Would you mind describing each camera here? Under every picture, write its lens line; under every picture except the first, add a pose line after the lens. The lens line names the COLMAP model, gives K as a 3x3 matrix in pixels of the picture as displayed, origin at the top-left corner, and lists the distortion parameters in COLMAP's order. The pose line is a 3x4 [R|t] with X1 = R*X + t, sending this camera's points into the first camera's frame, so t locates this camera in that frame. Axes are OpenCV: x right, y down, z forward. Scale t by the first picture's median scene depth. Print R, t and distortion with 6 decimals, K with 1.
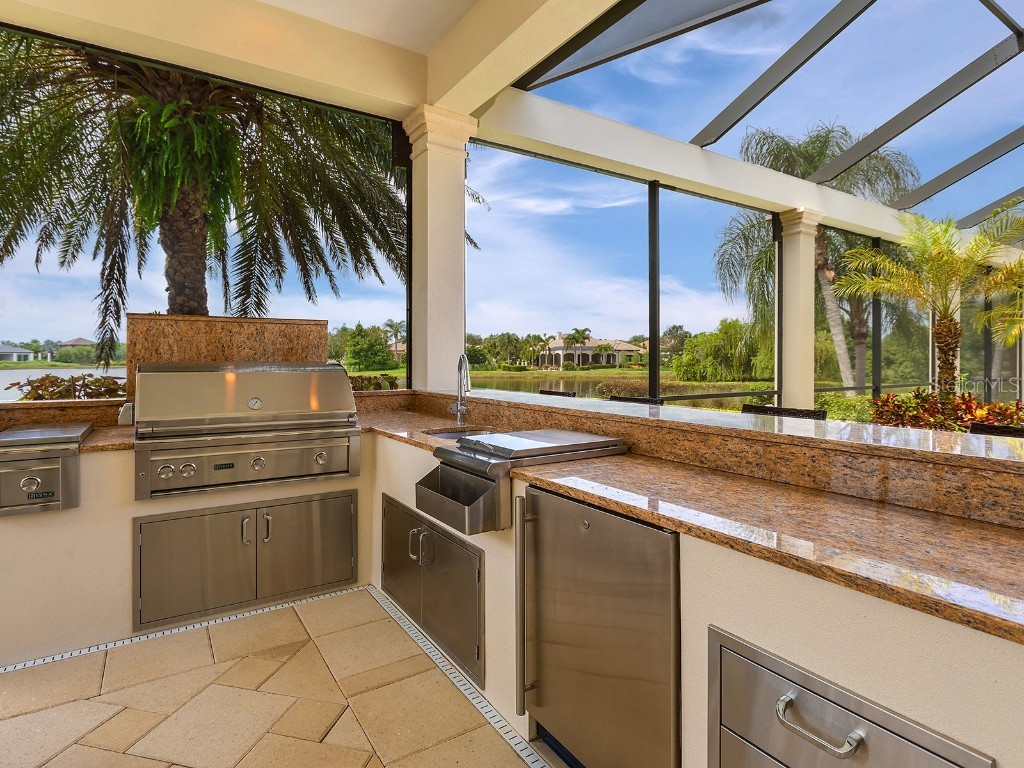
lens RADIAL K [[522.3, 0, 510.8], [0, 522.3, 381.0], [0, 0, 1]] dist [0.005173, -0.000092]
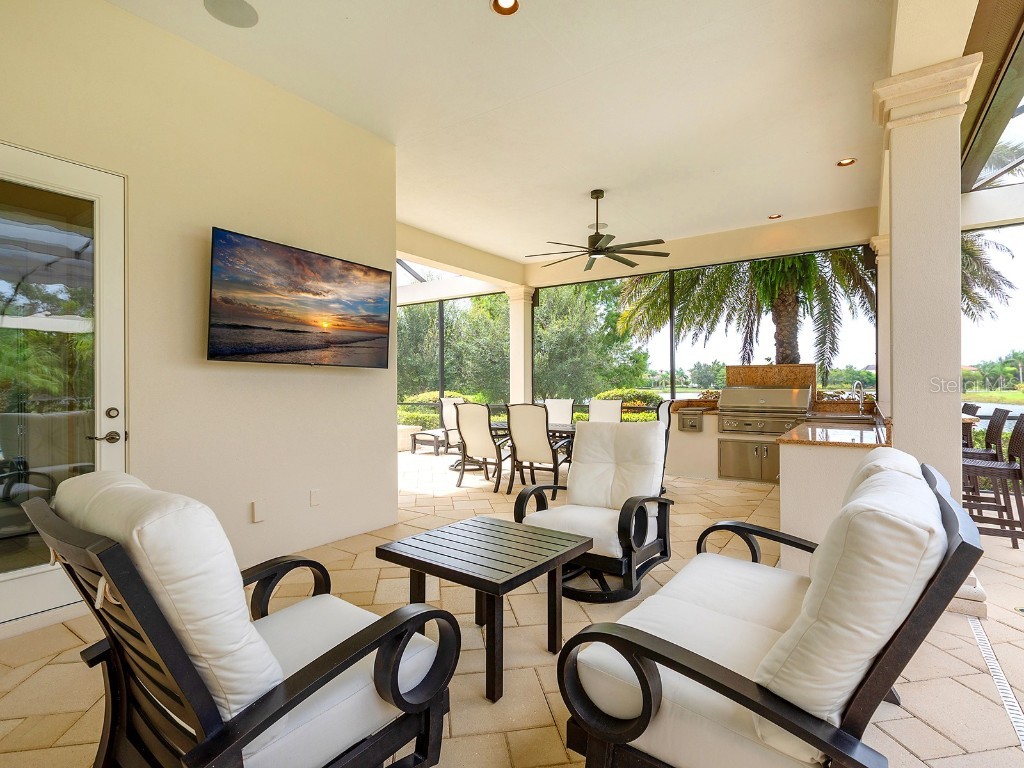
lens RADIAL K [[512.6, 0, 509.7], [0, 512.6, 383.5], [0, 0, 1]] dist [0.002672, 0.000046]
pose [[0.376363, -0.005751, -0.926455, 0.637728], [-0.037572, 0.999063, -0.021465, 0.026695], [0.925710, 0.042887, 0.375794, -0.490504]]
